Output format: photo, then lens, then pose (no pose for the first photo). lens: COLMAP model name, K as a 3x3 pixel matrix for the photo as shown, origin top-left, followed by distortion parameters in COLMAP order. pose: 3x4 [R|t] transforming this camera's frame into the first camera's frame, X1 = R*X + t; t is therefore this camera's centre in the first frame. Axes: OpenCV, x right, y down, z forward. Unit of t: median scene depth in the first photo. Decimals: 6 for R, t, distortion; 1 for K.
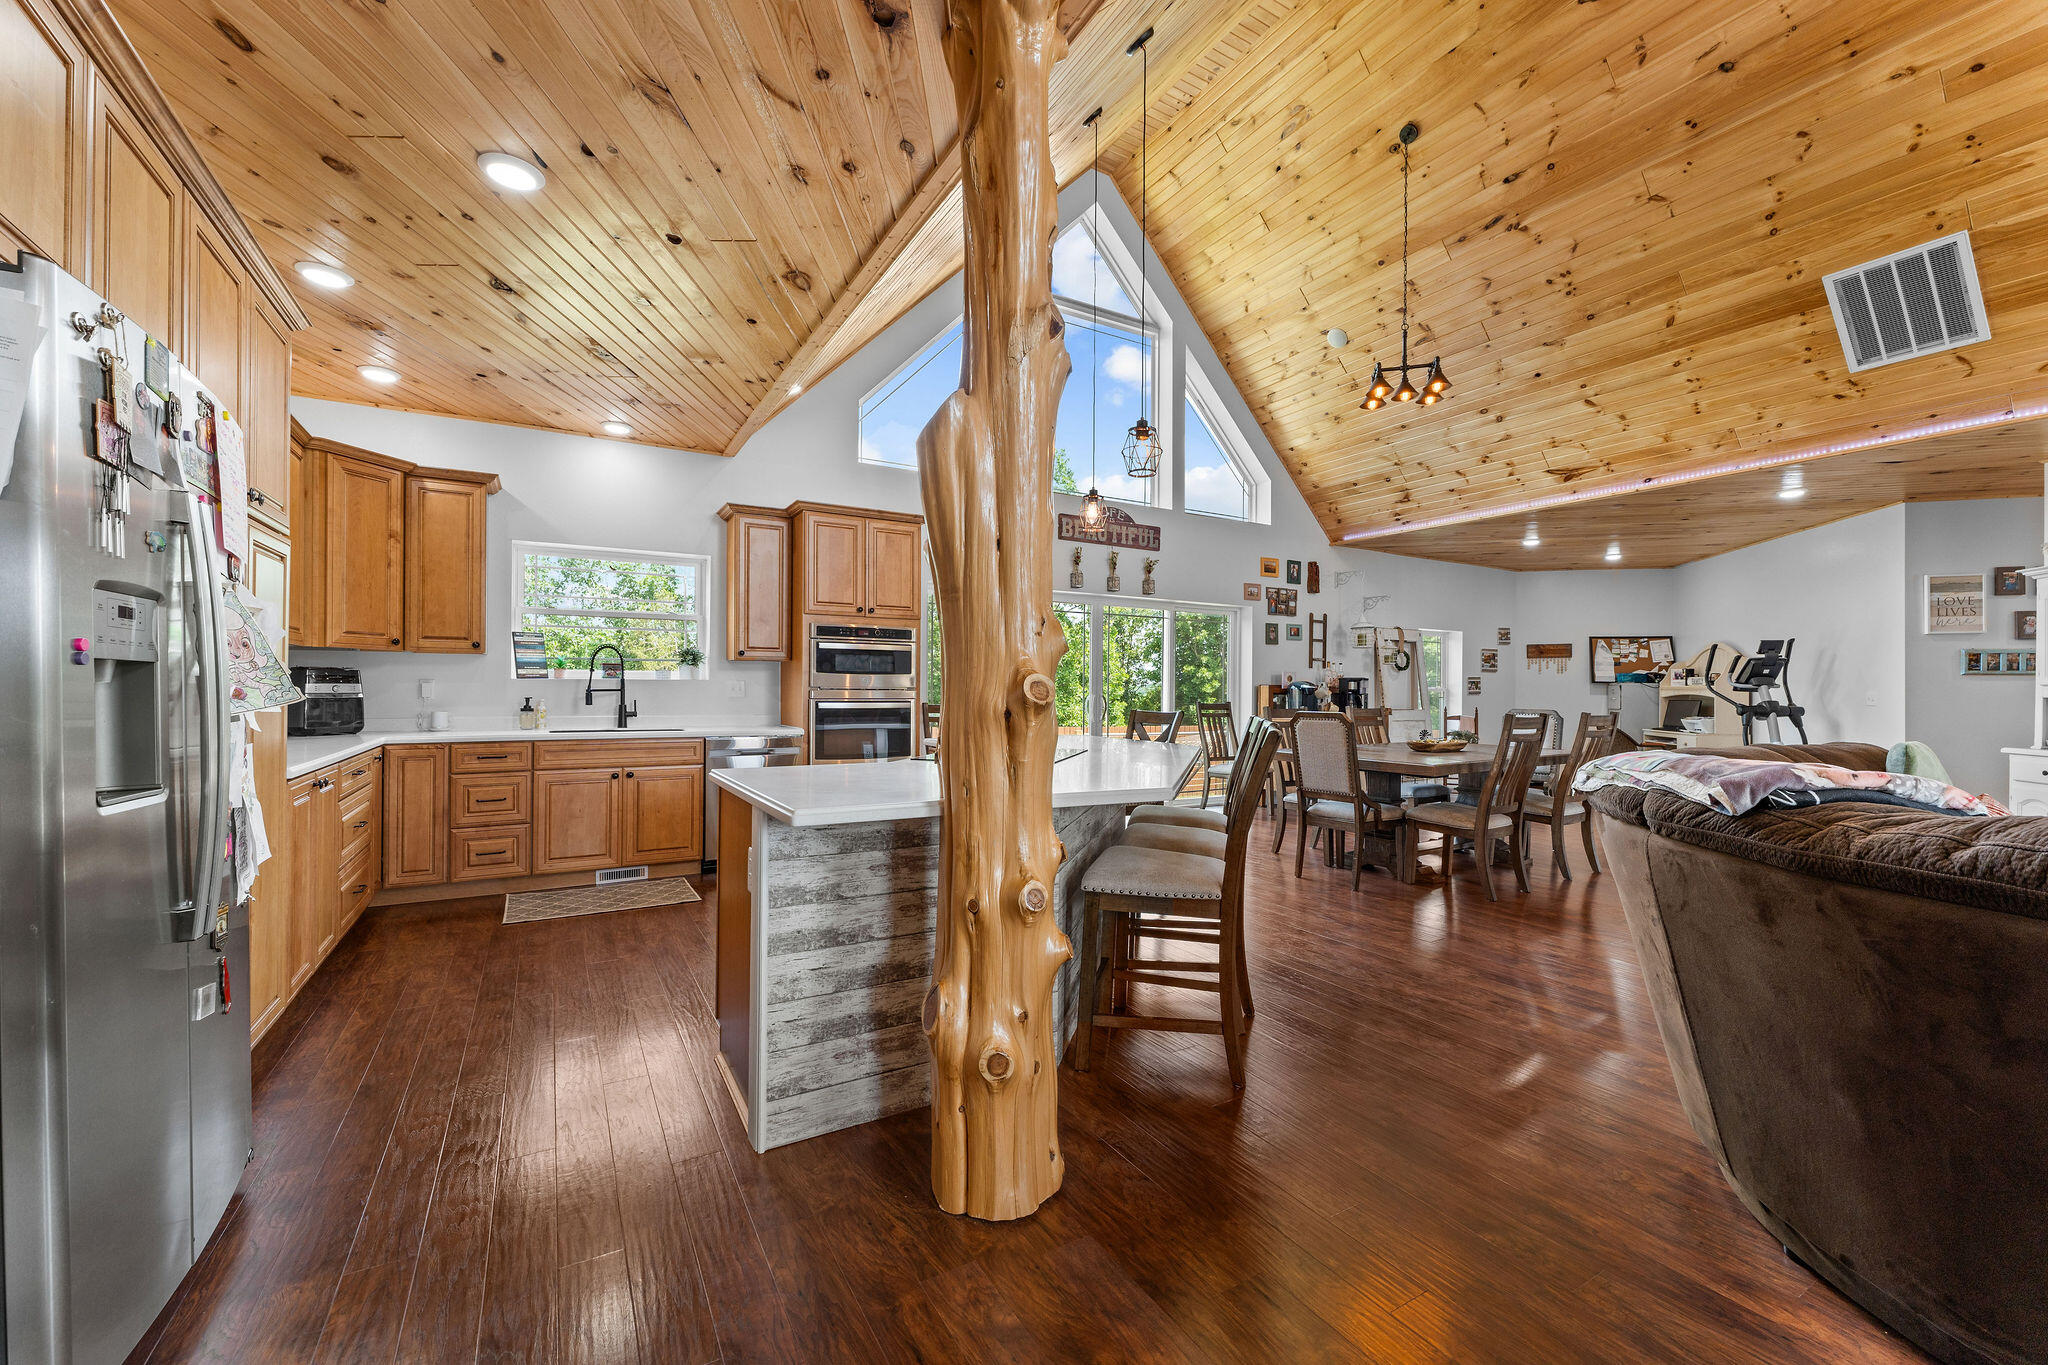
lens RADIAL K [[812.4, 0, 1022.5], [0, 812.4, 687.3], [0, 0, 1]] dist [0.001550, -0.000083]
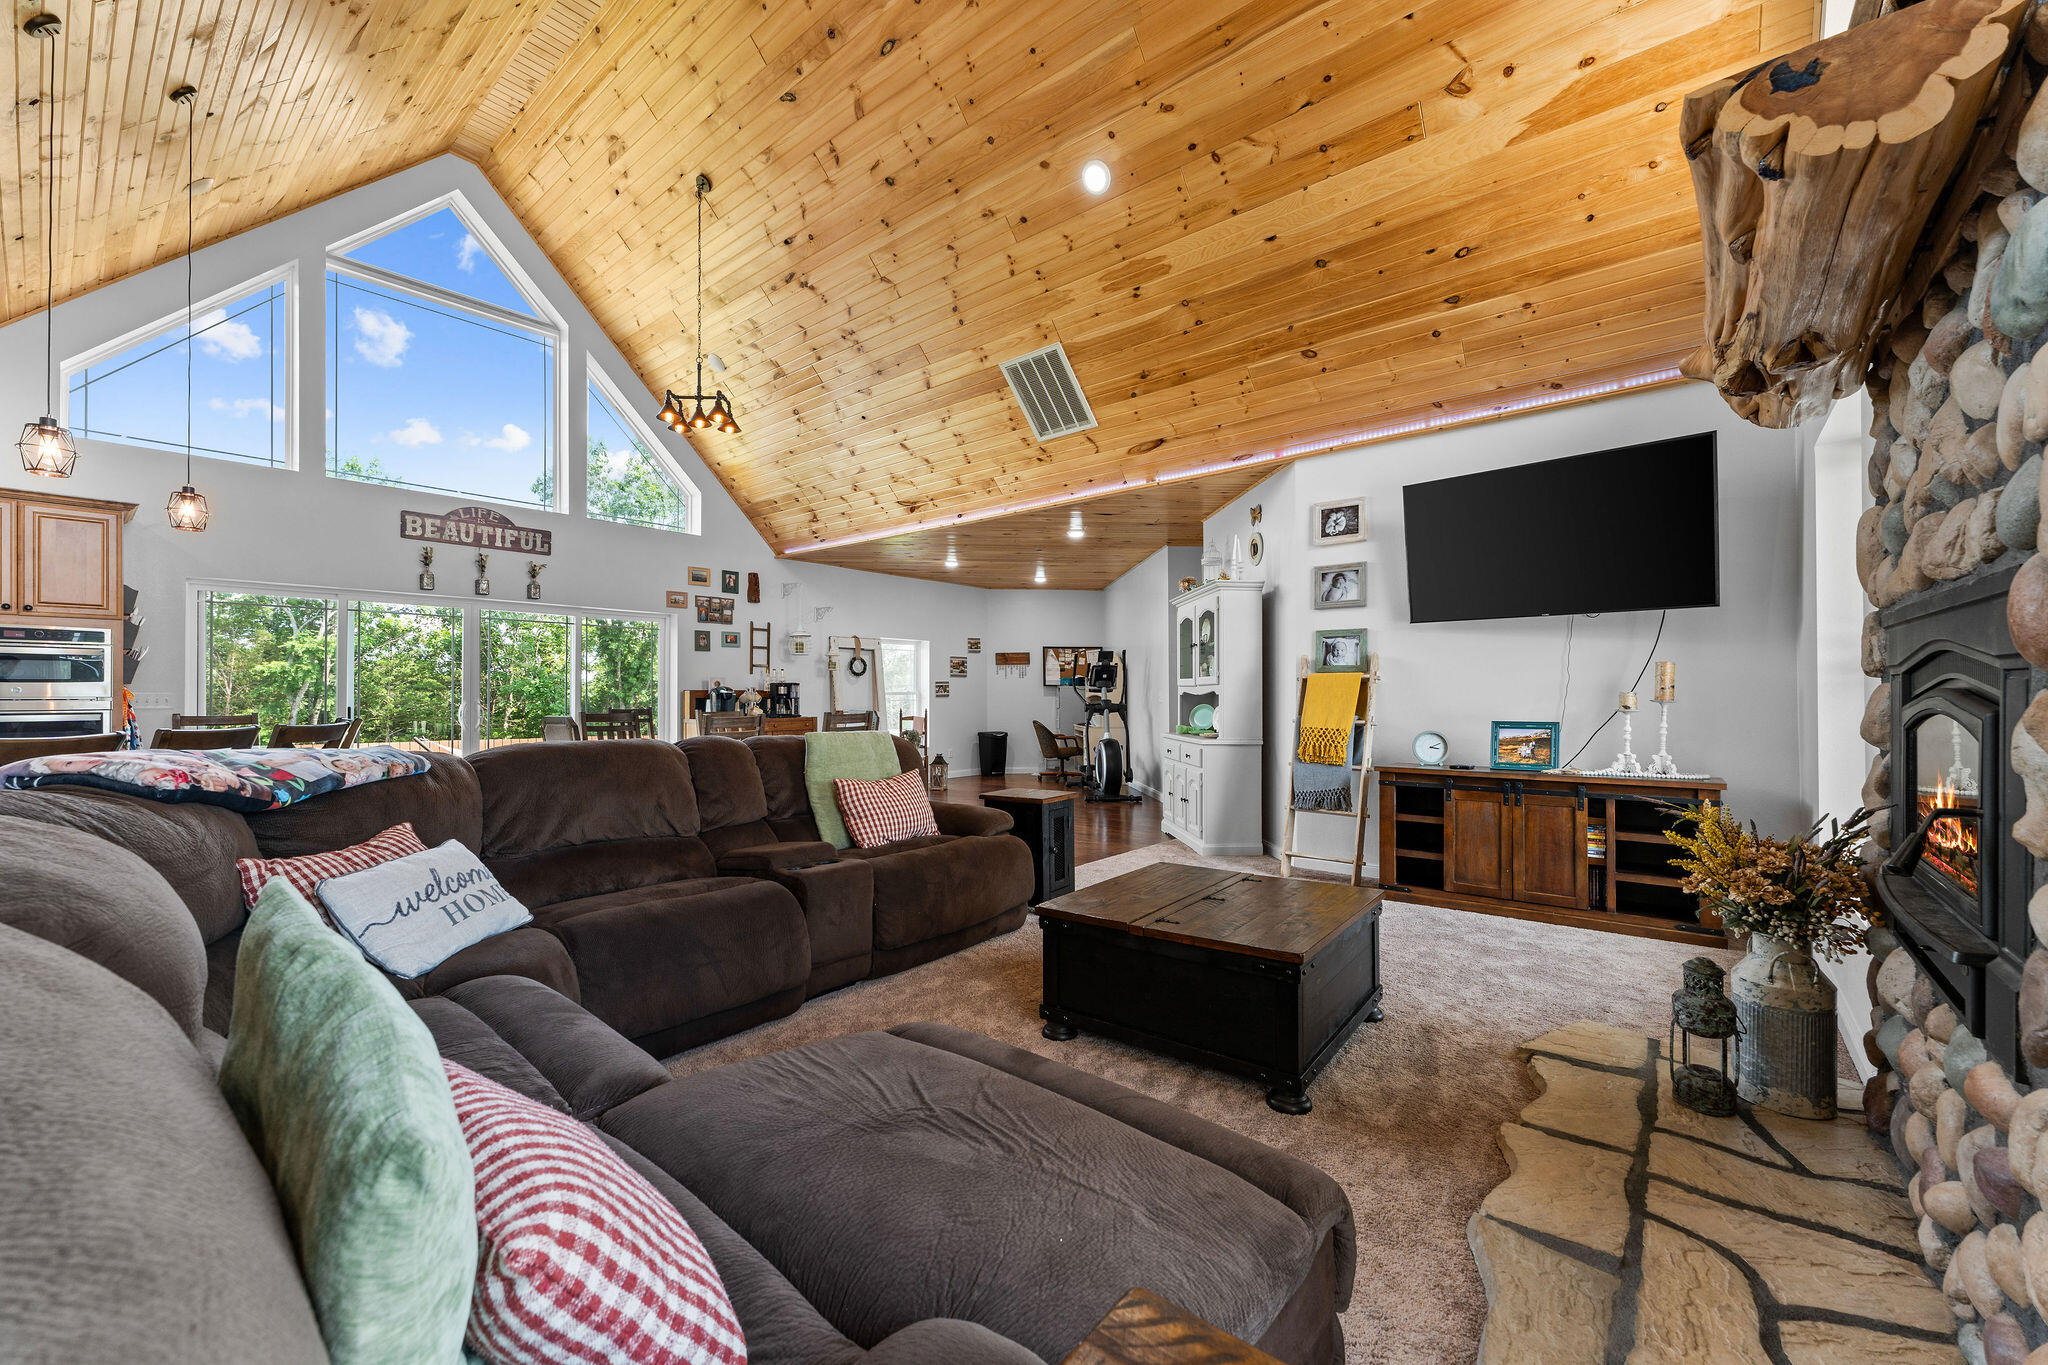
lens RADIAL K [[812.4, 0, 1021.0], [0, 812.4, 688.1], [0, 0, 1]] dist [0.001550, -0.000083]
pose [[0.940021, -0.007322, 0.341039, 0.419304], [0.009247, 0.999949, -0.004020, 0.002894], [-0.340992, 0.006932, 0.940041, -0.138478]]
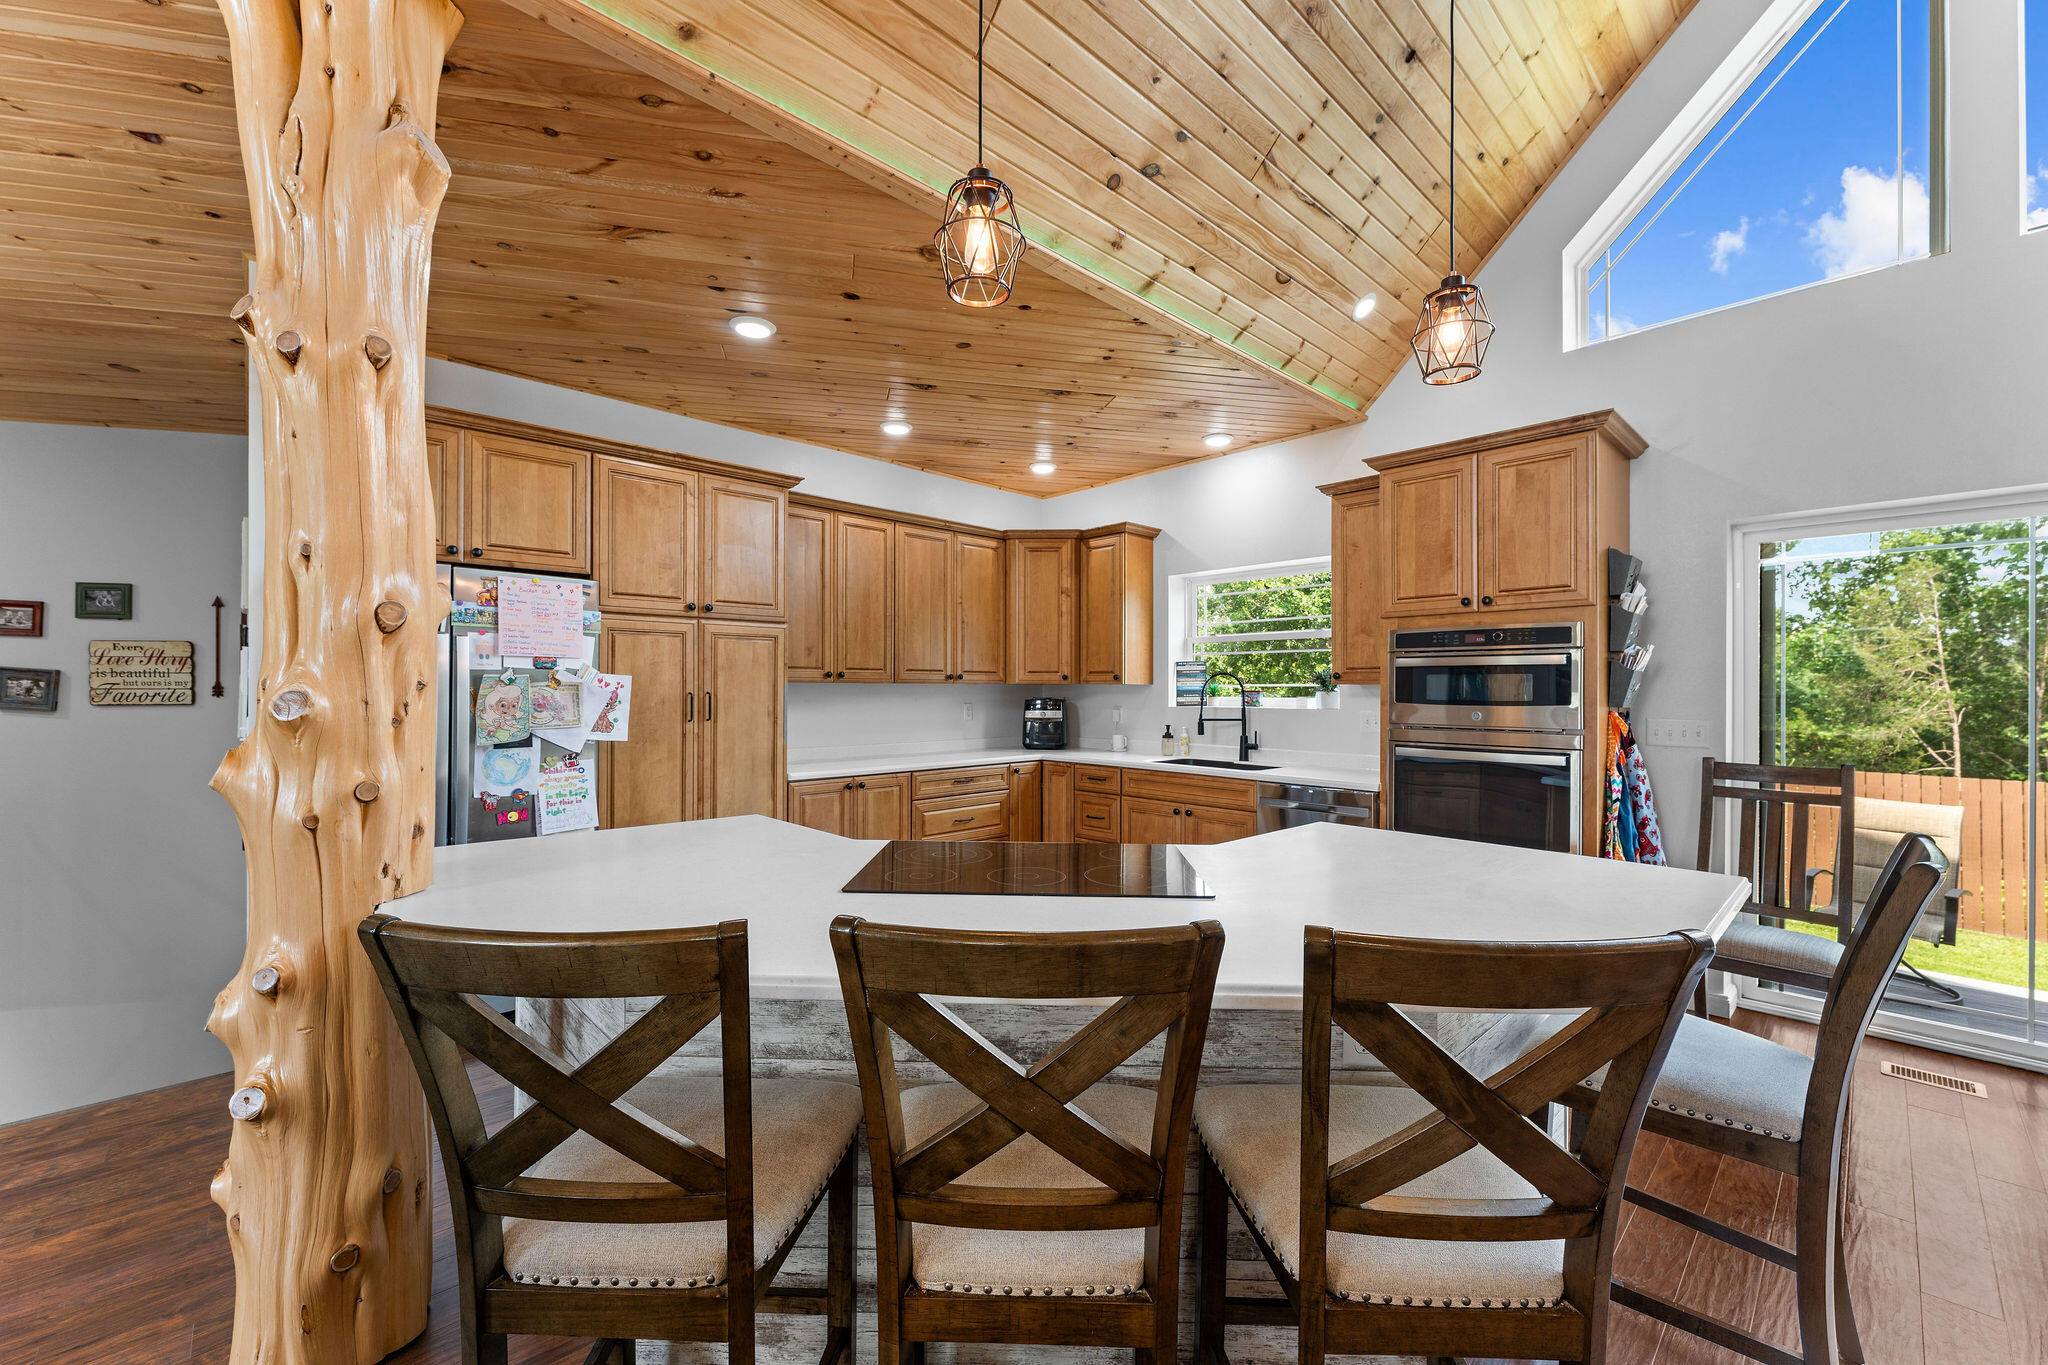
lens RADIAL K [[812.4, 0, 1013.9], [0, 812.4, 684.9], [0, 0, 1]] dist [0.001550, -0.000083]
pose [[0.217352, -0.011118, -0.976030, 0.273740], [-0.001989, 0.999928, -0.011834, -0.019368], [0.976091, 0.004514, 0.217315, 0.429201]]
